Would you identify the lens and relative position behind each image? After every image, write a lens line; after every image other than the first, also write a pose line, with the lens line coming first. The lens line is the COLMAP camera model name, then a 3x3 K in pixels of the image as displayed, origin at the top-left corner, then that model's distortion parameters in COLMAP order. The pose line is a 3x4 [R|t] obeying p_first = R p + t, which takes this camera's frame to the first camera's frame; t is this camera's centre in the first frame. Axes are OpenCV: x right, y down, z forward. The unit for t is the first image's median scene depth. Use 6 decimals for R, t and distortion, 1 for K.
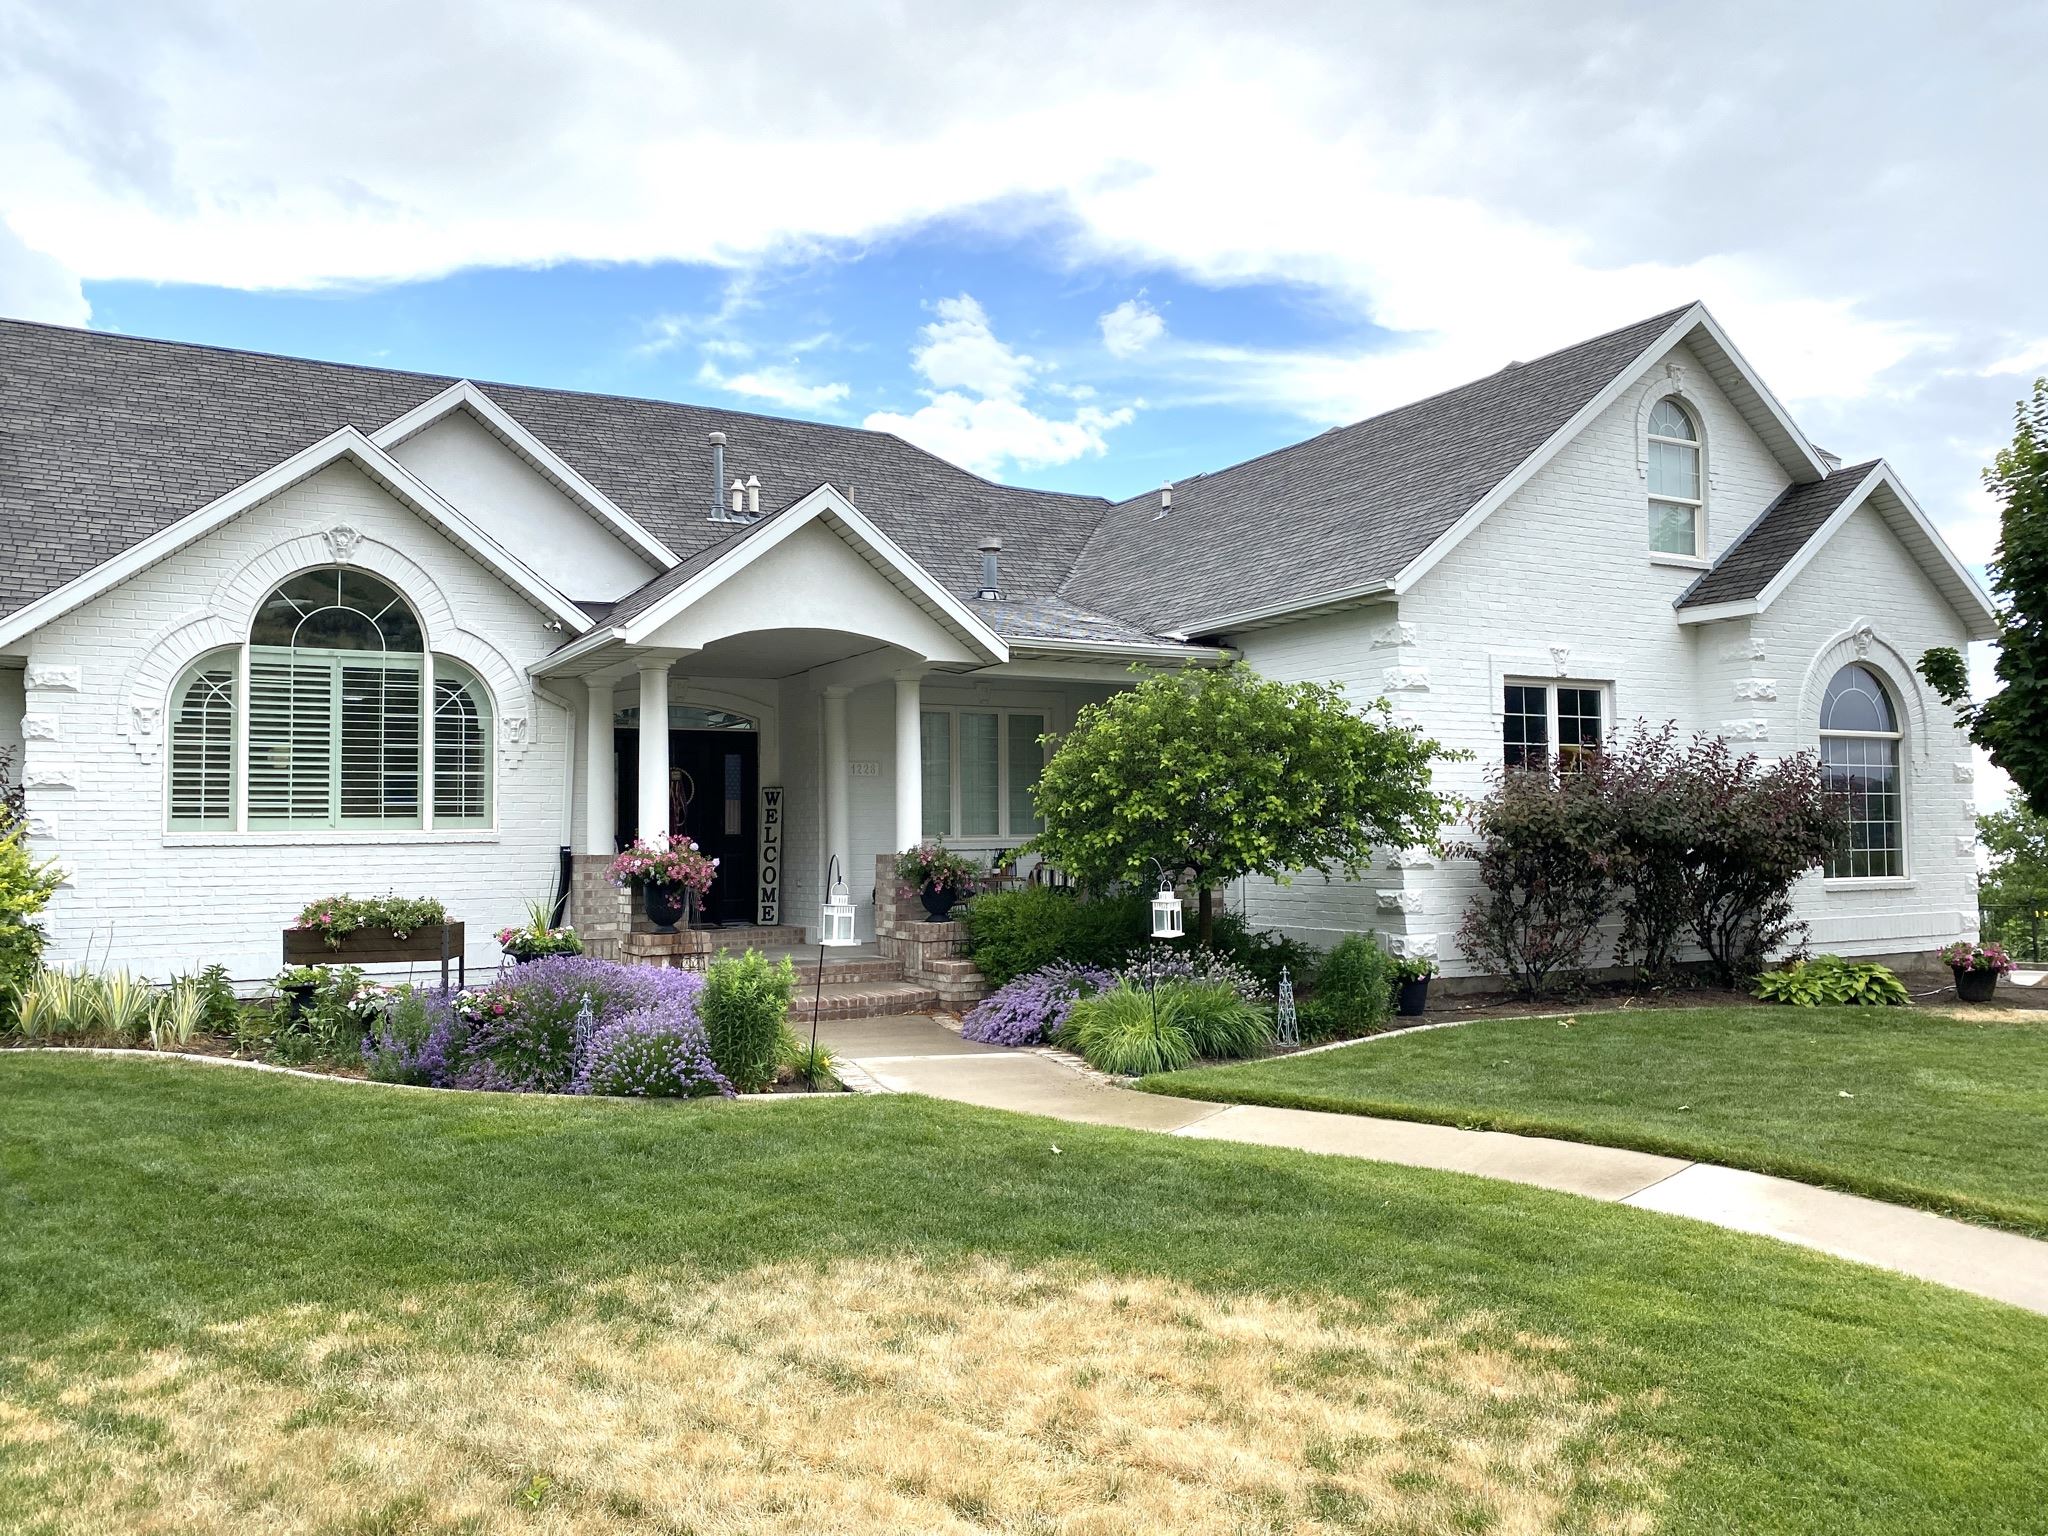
lens RADIAL K [[1551.0, 0, 1021.9], [0, 1551.0, 767.1], [0, 0, 1]] dist [-0.015266, -0.004435]
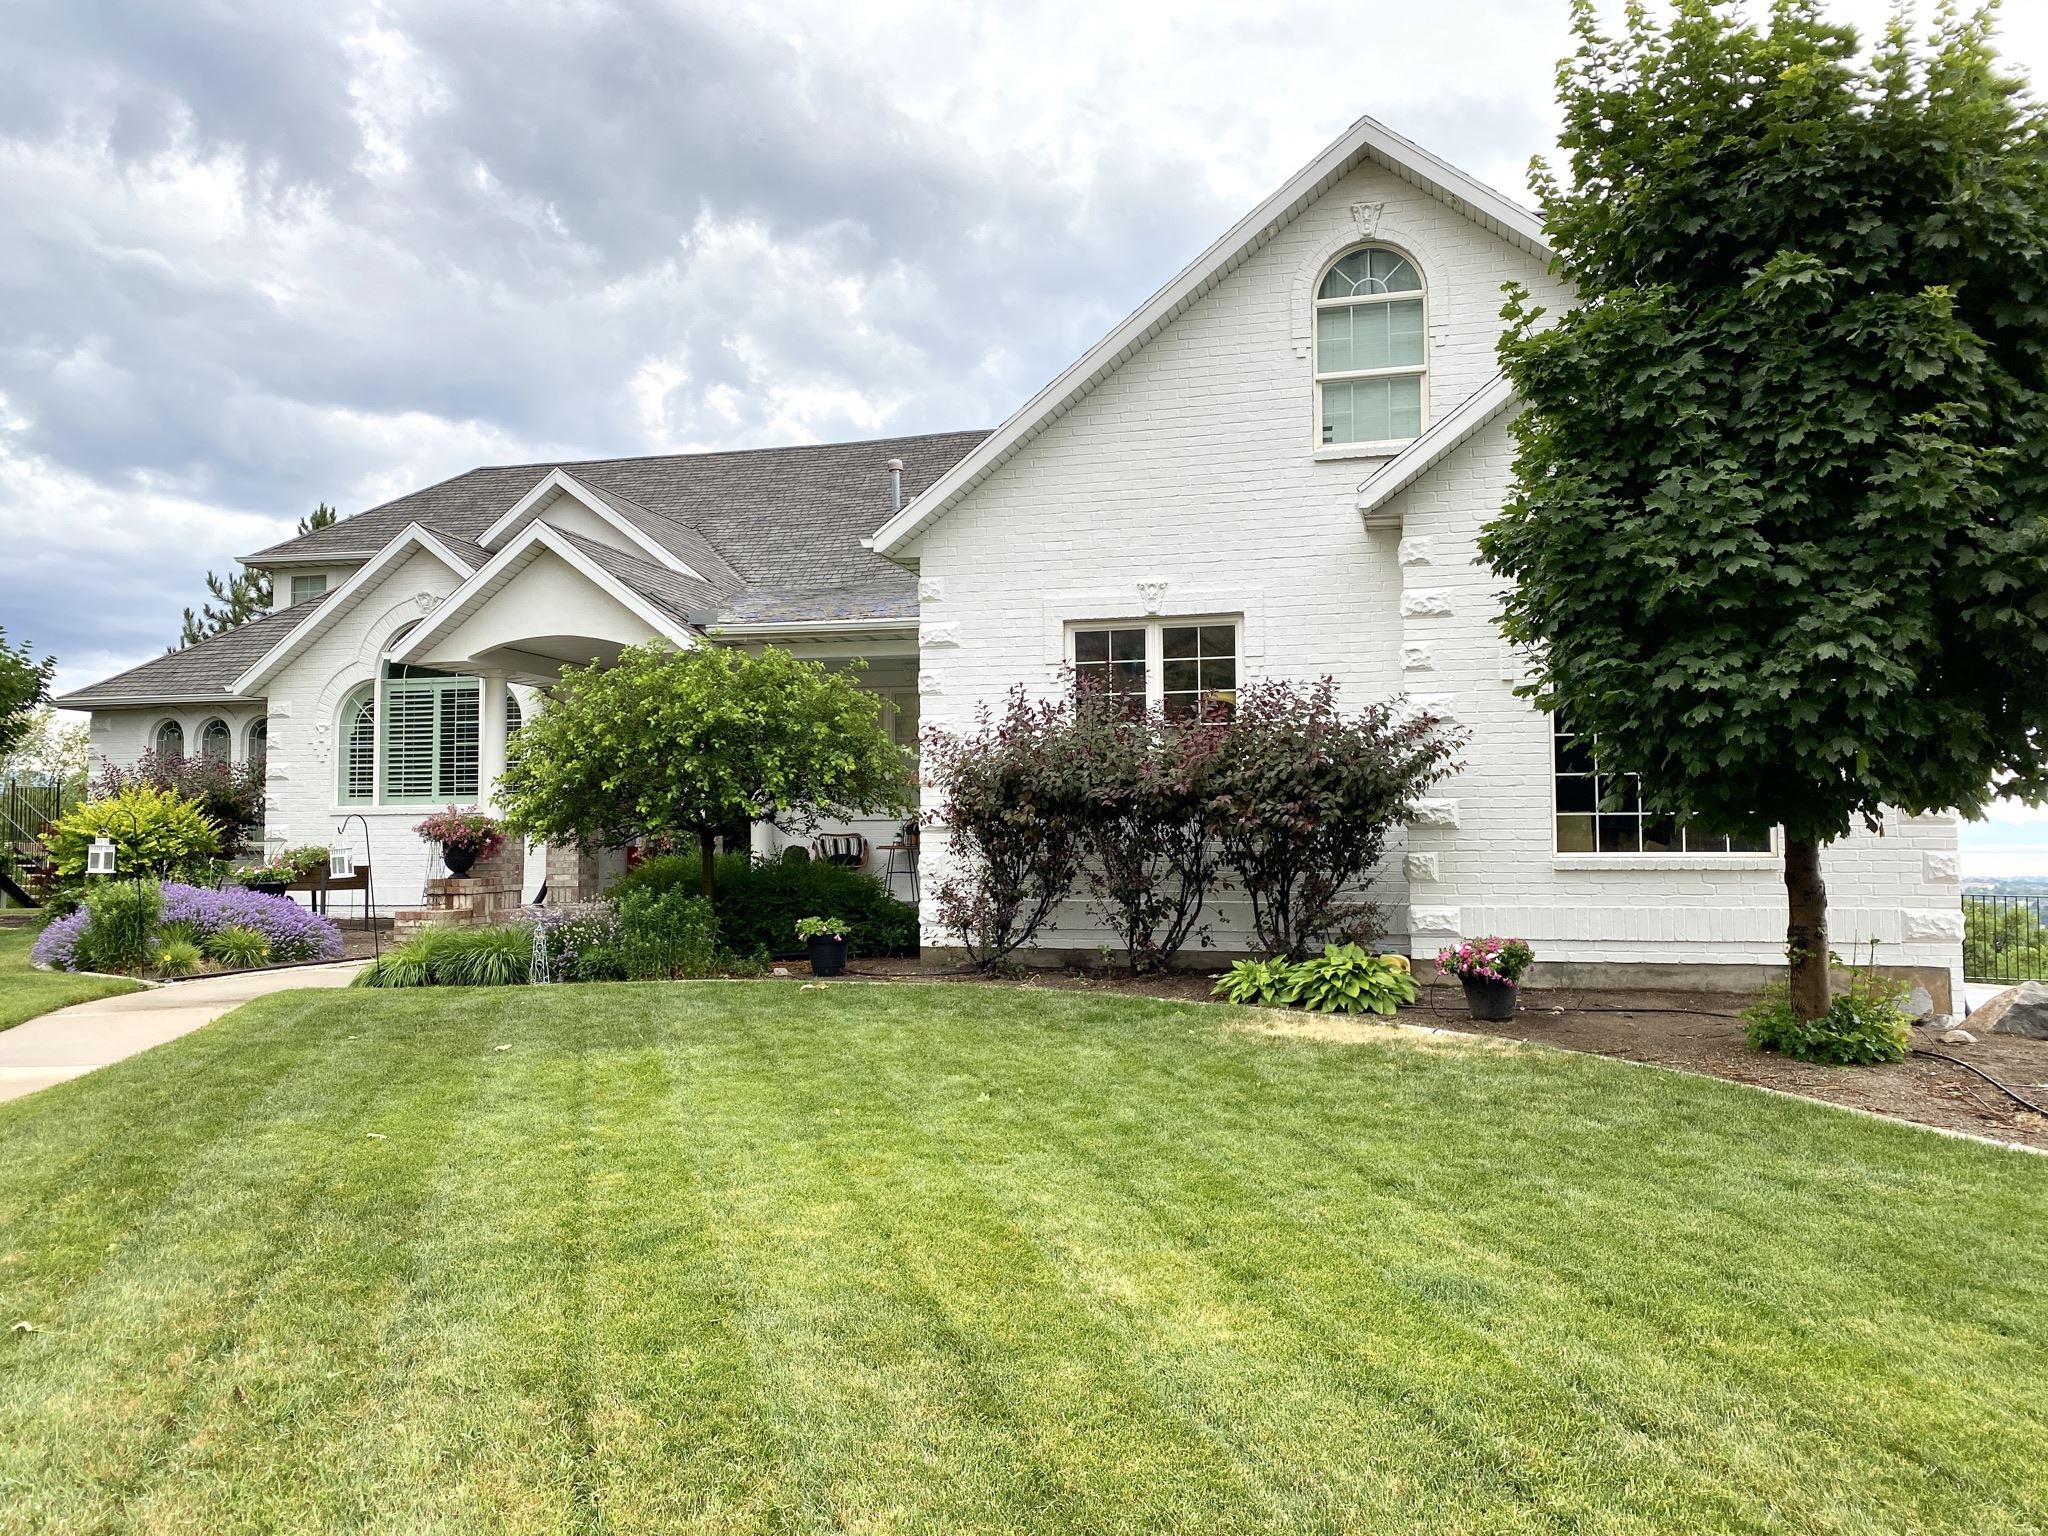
lens RADIAL K [[1551.0, 0, 1022.0], [0, 1551.0, 770.2], [0, 0, 1]] dist [-0.015266, -0.004435]
pose [[0.733976, -0.024755, -0.678724, 0.890277], [0.033845, 0.999427, 0.000148, 0.026177], [0.678332, -0.023080, 0.734393, 0.313198]]
